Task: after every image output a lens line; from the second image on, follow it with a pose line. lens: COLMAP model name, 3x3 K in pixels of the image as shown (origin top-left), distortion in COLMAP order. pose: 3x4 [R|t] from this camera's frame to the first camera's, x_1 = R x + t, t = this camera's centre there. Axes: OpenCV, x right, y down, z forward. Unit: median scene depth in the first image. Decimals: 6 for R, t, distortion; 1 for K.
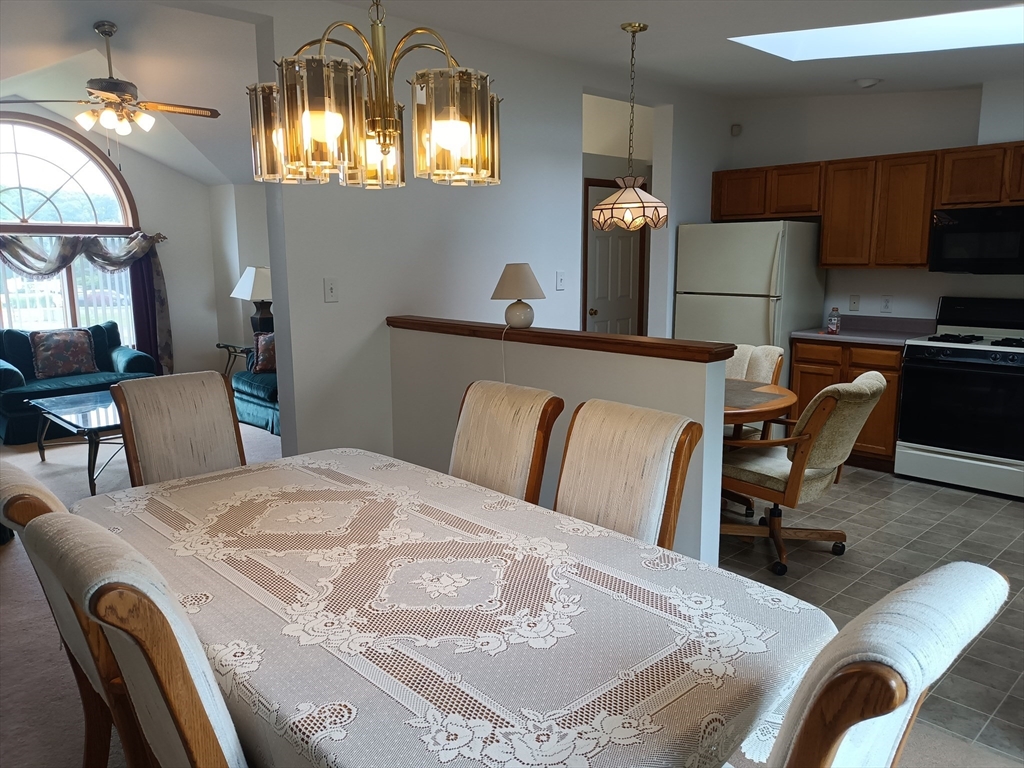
lens RADIAL K [[762.5, 0, 507.7], [0, 762.5, 383.2], [0, 0, 1]] dist [0.056914, -0.051395]
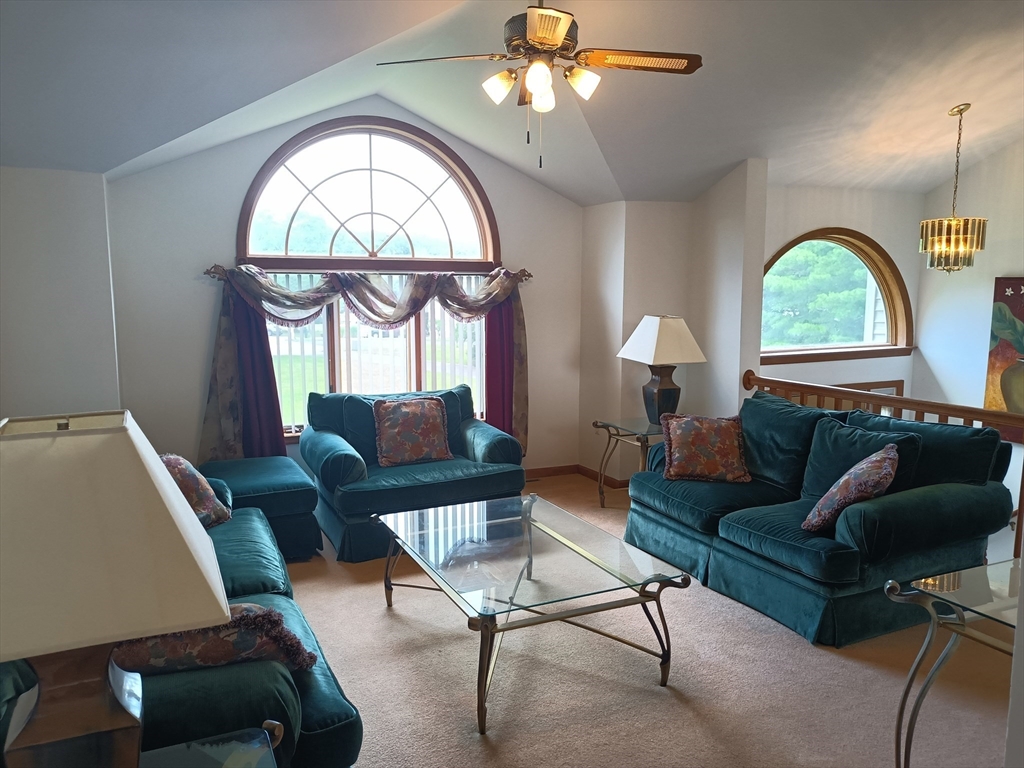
lens RADIAL K [[762.5, 0, 507.7], [0, 762.5, 383.2], [0, 0, 1]] dist [0.056914, -0.051395]
pose [[0.945068, 0.045633, -0.323673, -0.235639], [-0.060569, 0.997507, -0.036218, -0.058878], [0.321213, 0.053833, 0.945476, 0.312146]]
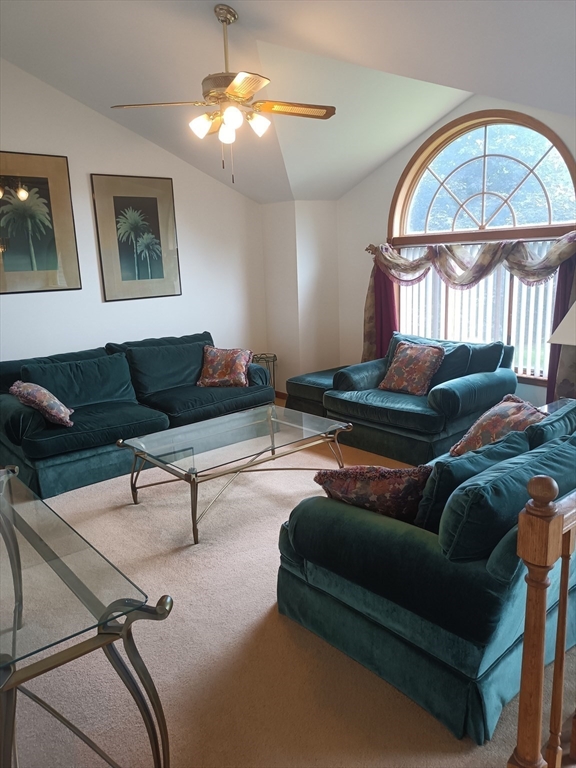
lens RADIAL K [[571.9, 0, 288.8], [0, 571.9, 380.0], [0, 0, 1]] dist [0.056914, -0.051395]
pose [[-0.064590, 0.212919, -0.974933, 0.136071], [-0.134241, 0.966239, 0.219914, -0.152258], [0.988842, 0.145080, -0.033826, 0.814262]]
